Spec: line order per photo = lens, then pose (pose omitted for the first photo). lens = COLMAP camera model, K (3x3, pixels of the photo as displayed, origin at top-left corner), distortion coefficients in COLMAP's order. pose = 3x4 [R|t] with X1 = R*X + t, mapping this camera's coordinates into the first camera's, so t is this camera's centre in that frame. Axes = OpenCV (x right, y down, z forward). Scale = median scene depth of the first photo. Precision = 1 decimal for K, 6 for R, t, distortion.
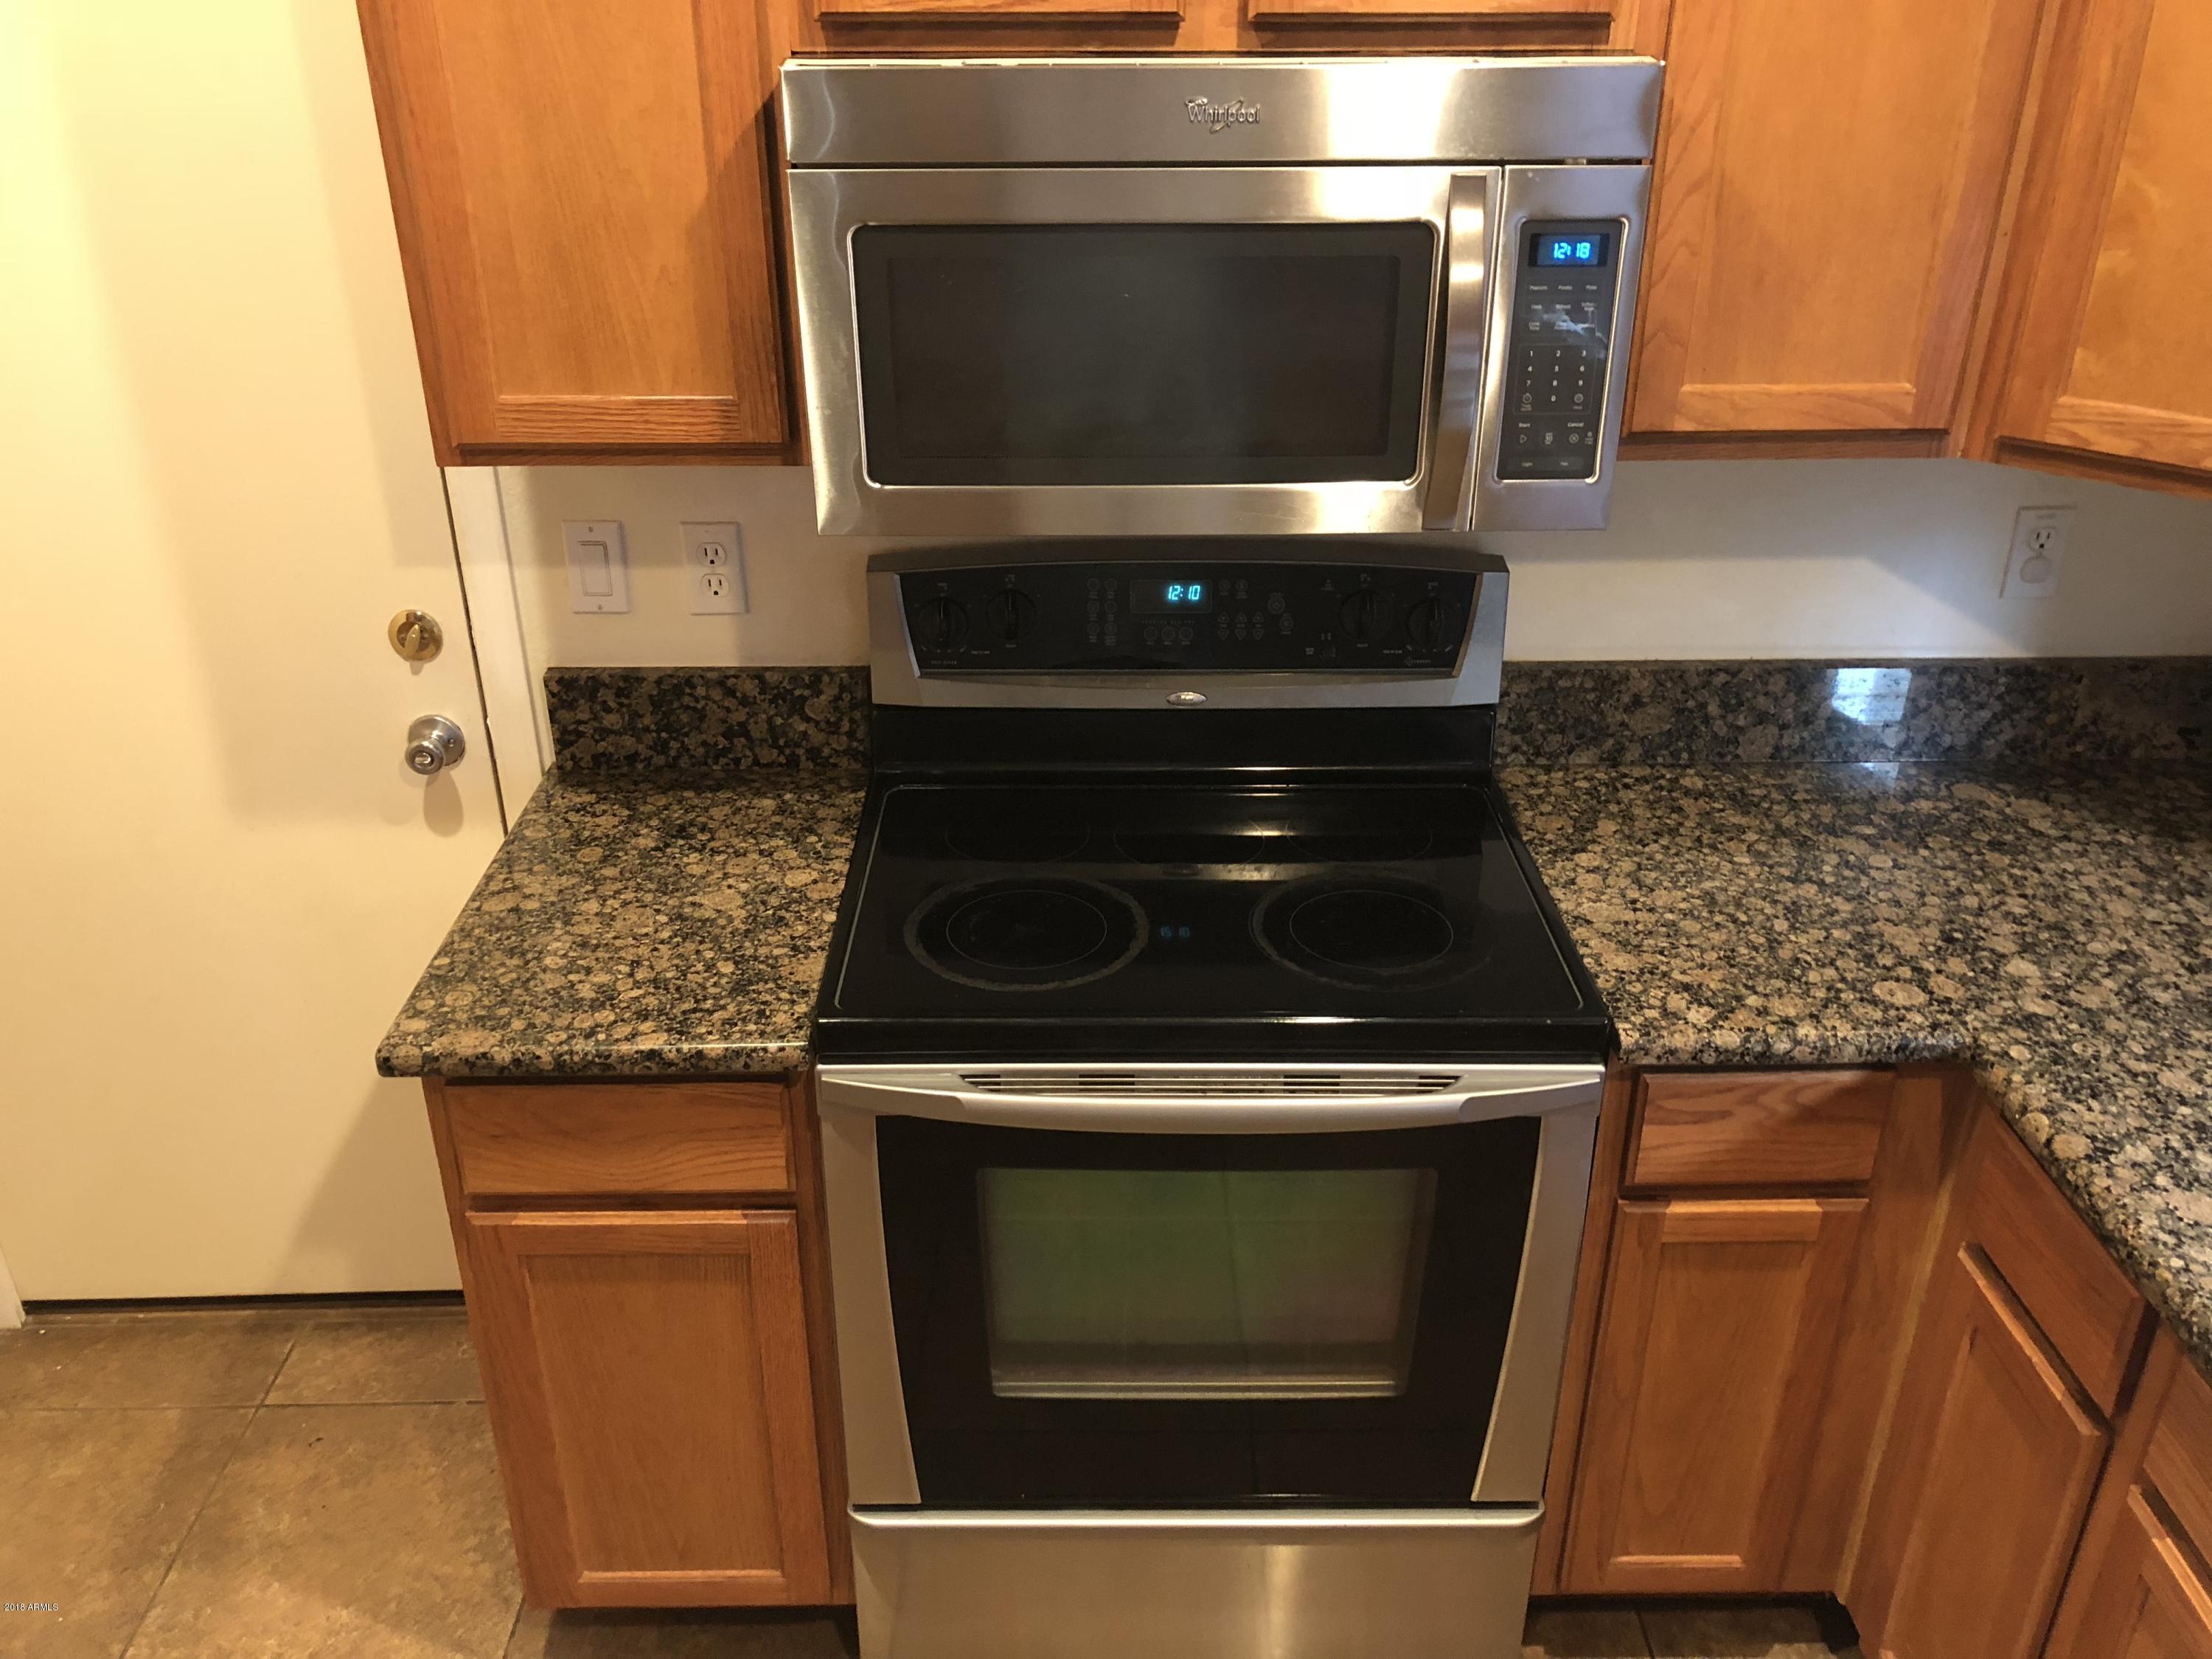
lens RADIAL K [[1808.9, 0, 1130.7], [0, 1808.9, 832.3], [0, 0, 1]] dist [0.093052, -0.109126]
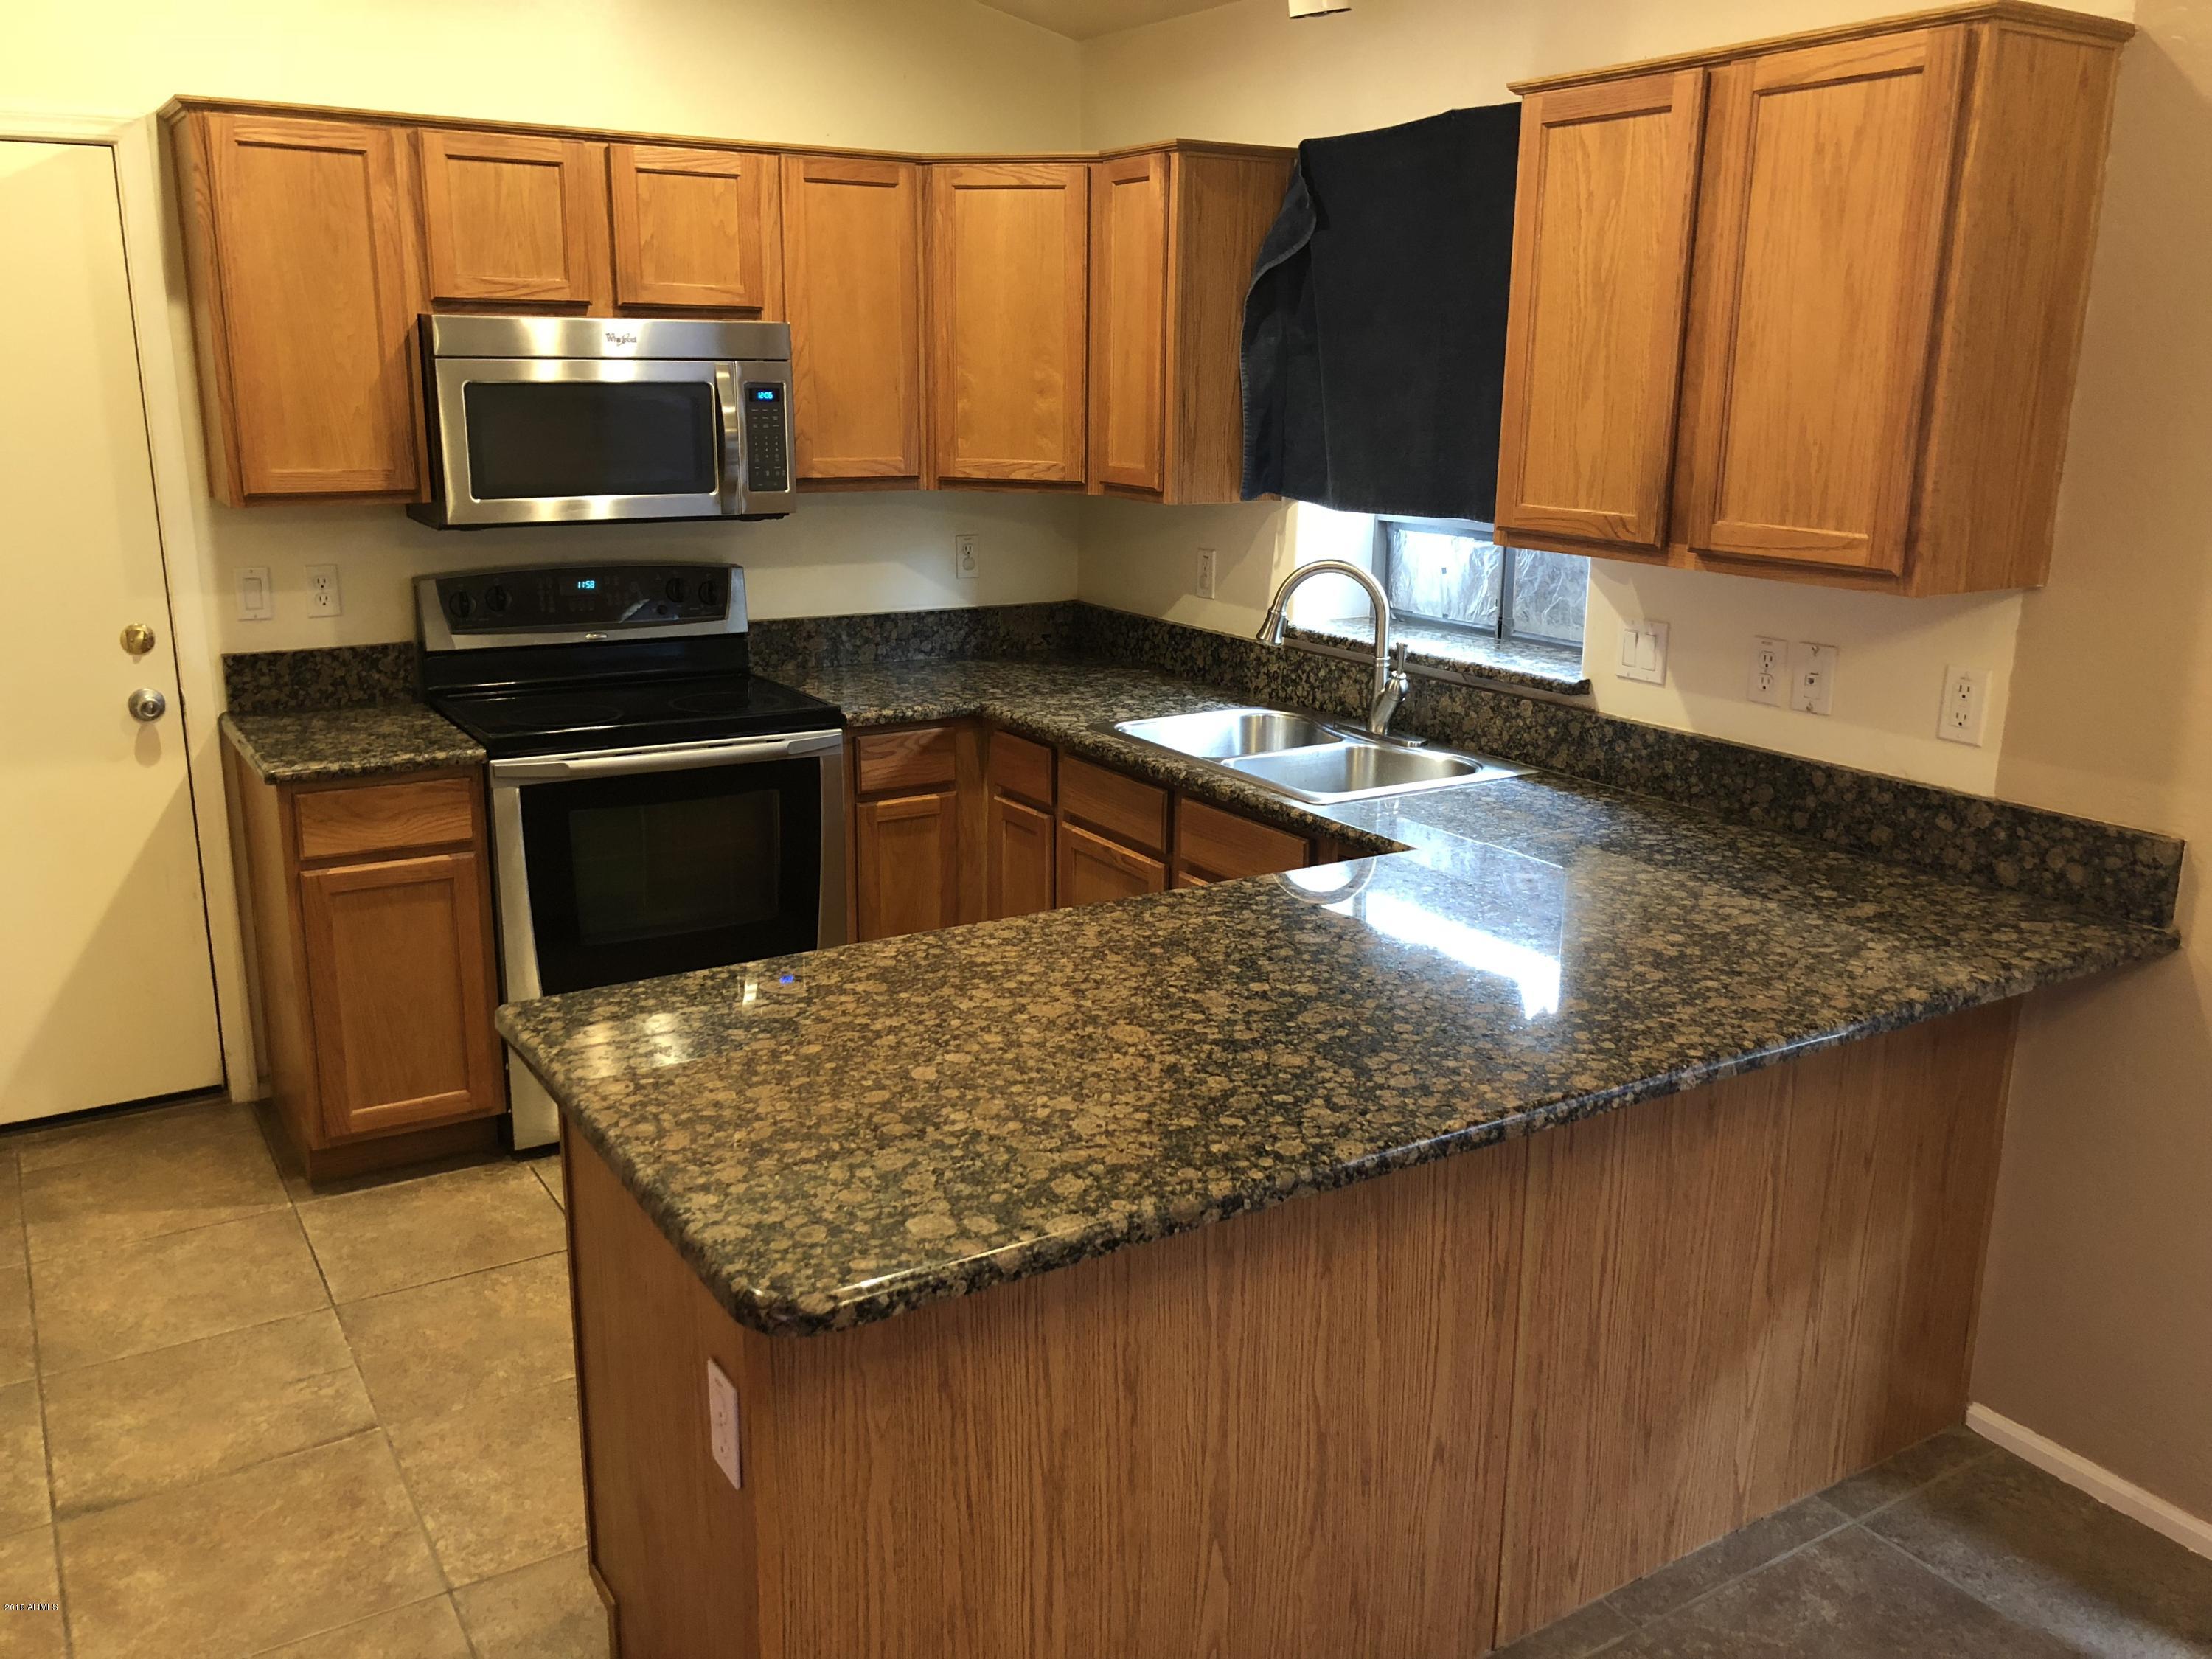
lens RADIAL K [[1805.4, 0, 1118.0], [0, 1805.4, 813.3], [0, 0, 1]] dist [0.021953, -0.017129]
pose [[0.861168, -0.117023, 0.494666, -0.508811], [0.221721, 0.962162, -0.158378, 0.585786], [-0.457415, 0.246068, 0.854530, -0.951612]]
